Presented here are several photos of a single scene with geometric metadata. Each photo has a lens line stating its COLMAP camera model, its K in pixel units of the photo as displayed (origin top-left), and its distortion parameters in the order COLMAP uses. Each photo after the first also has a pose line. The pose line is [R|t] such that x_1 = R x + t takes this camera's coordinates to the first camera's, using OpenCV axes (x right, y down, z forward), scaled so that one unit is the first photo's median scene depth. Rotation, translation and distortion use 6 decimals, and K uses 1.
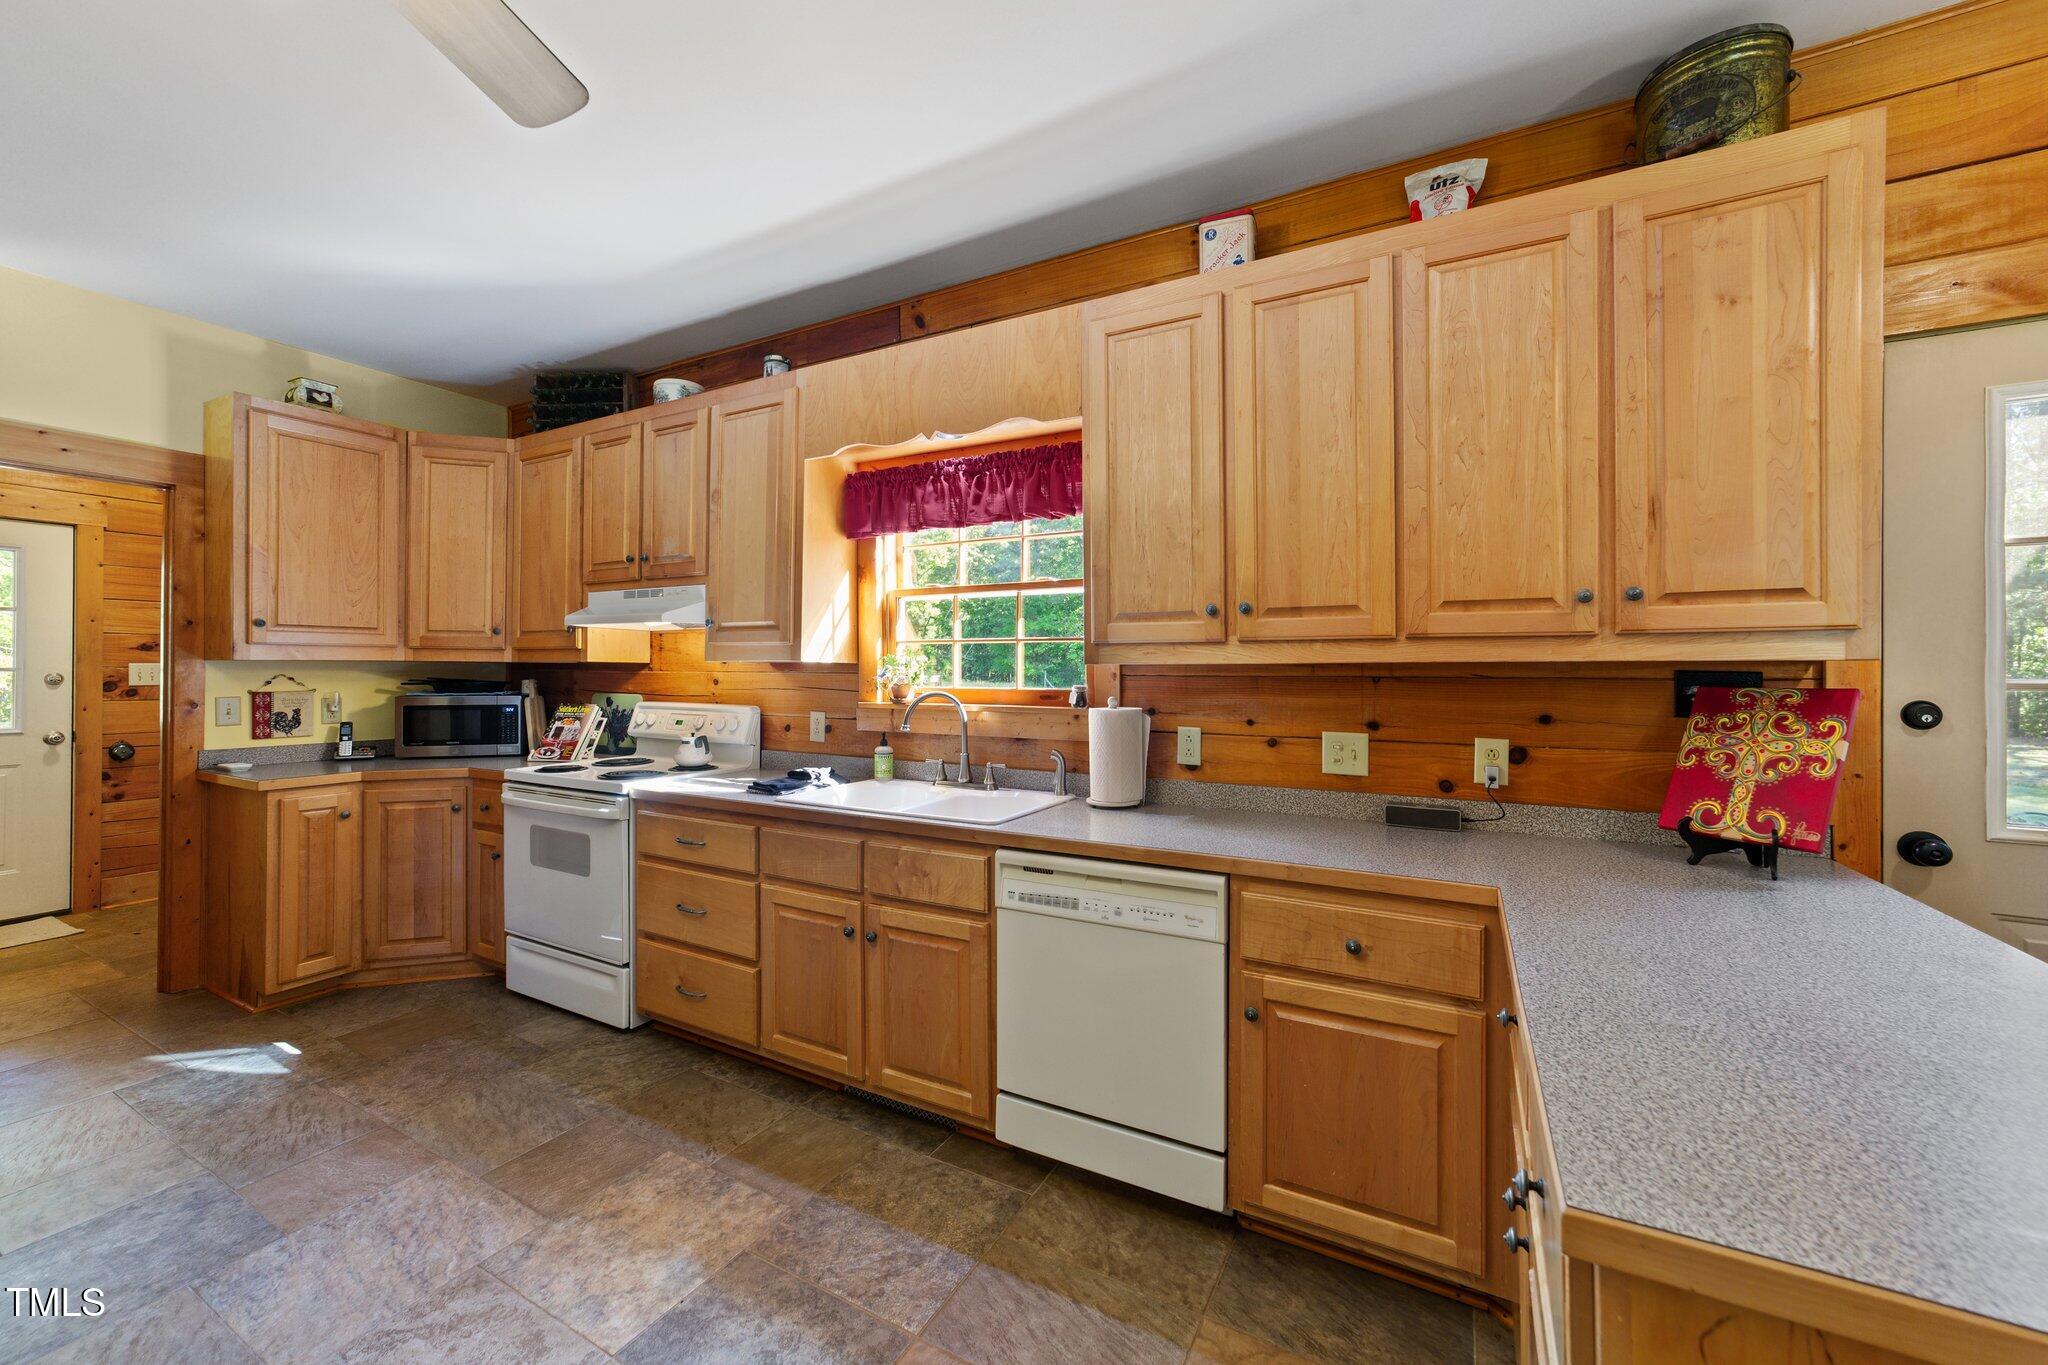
lens RADIAL K [[788.3, 0, 1039.1], [0, 788.3, 667.7], [0, 0, 1]] dist [0.000343, 0.000646]
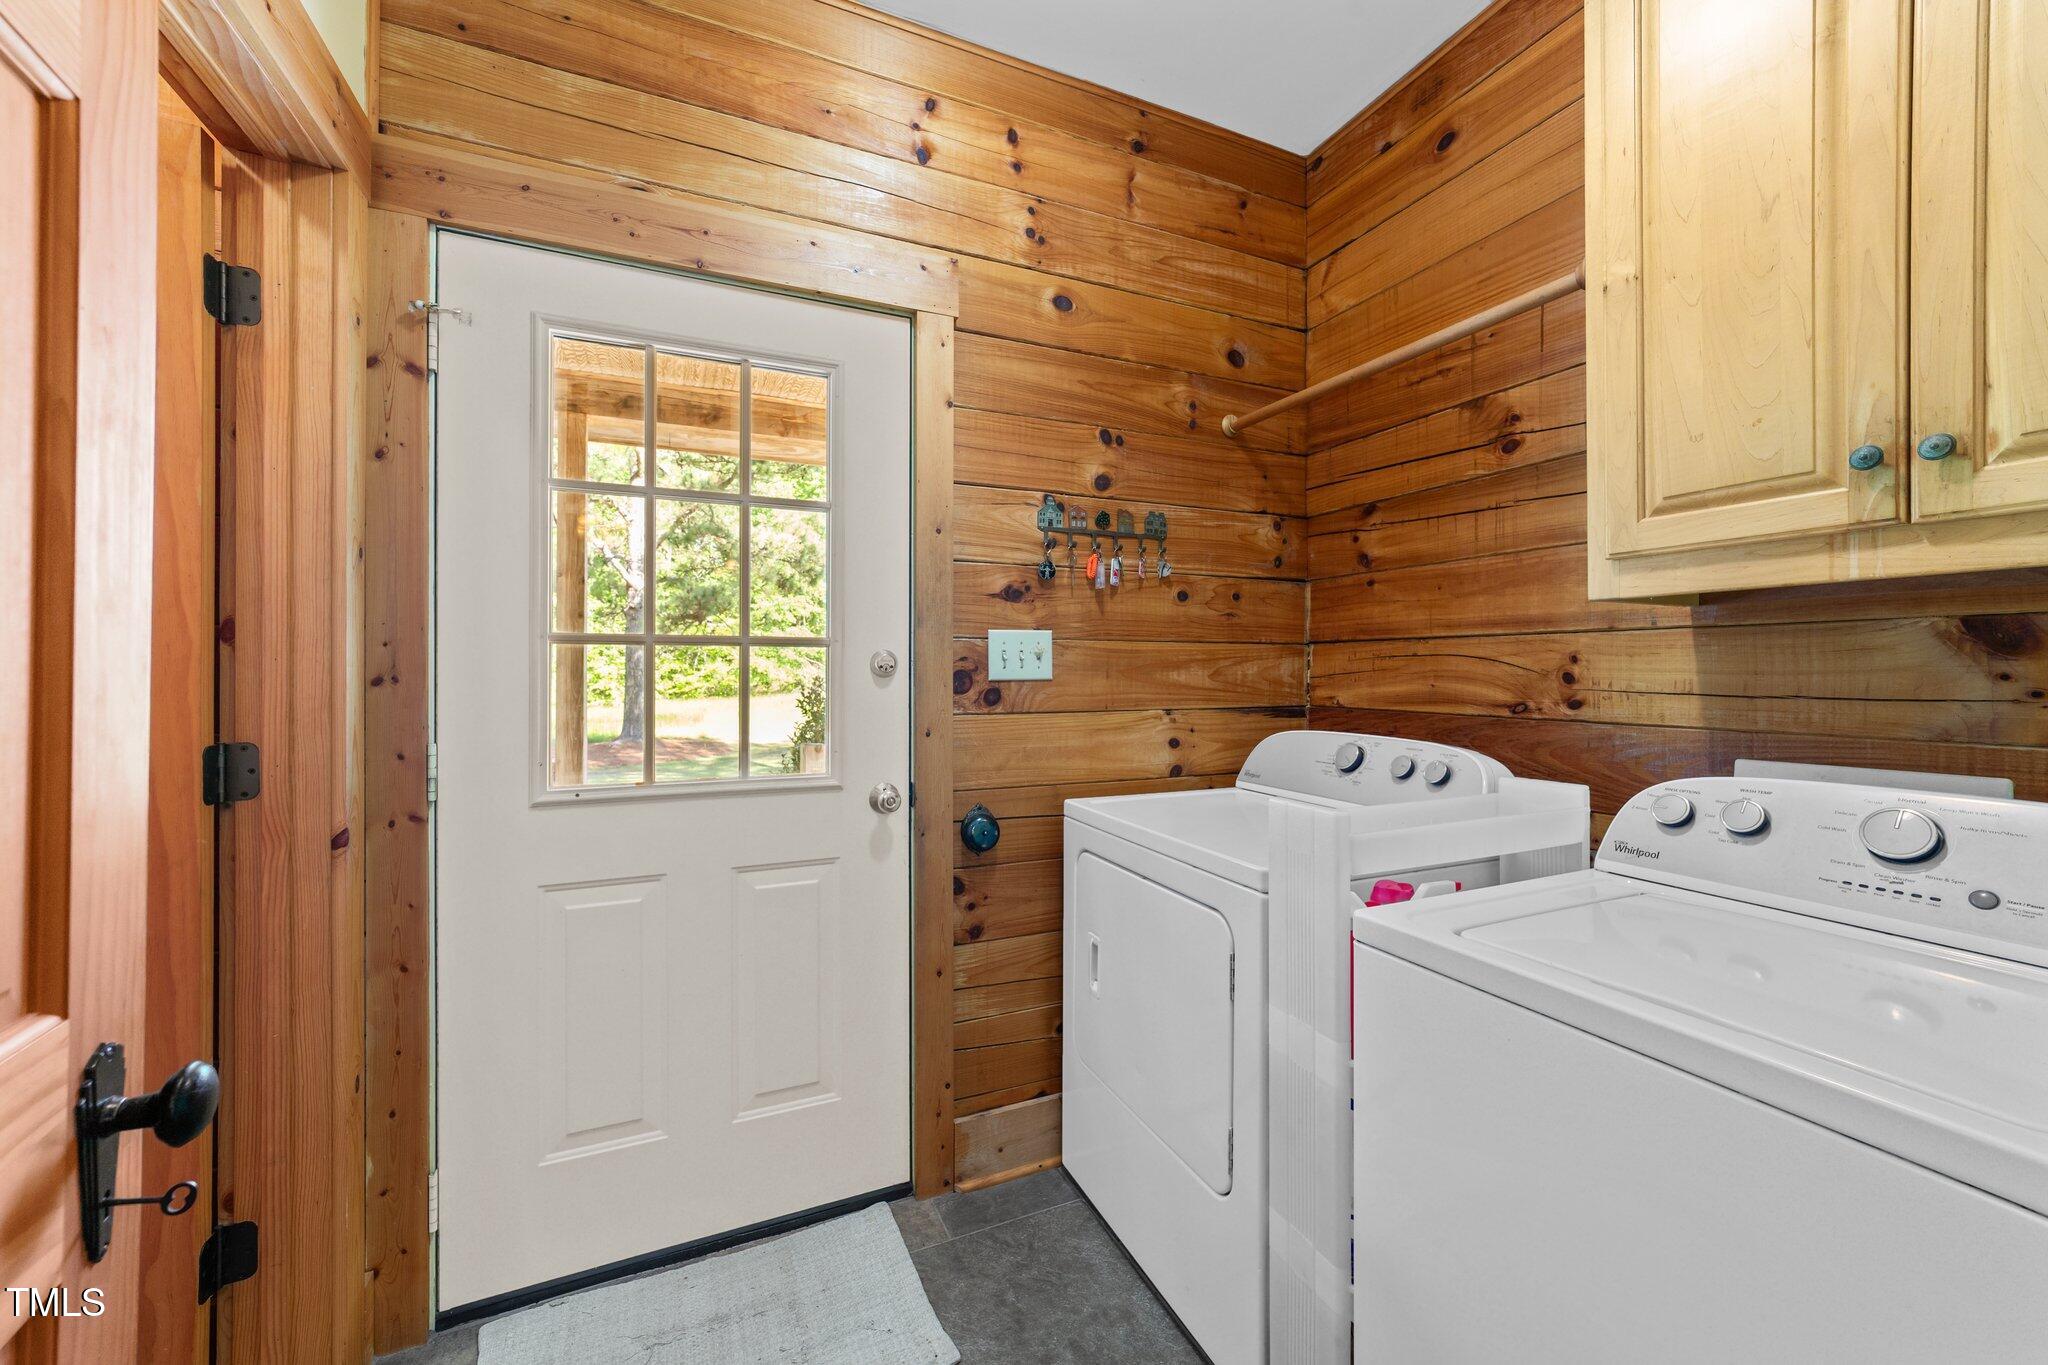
lens RADIAL K [[788.3, 0, 1018.3], [0, 788.3, 670.0], [0, 0, 1]] dist [0.000343, 0.000646]
pose [[0.788387, -0.001314, -0.615178, -0.881699], [0.004872, 0.999980, 0.004108, 0.015170], [0.615160, -0.006236, 0.788377, 0.672158]]
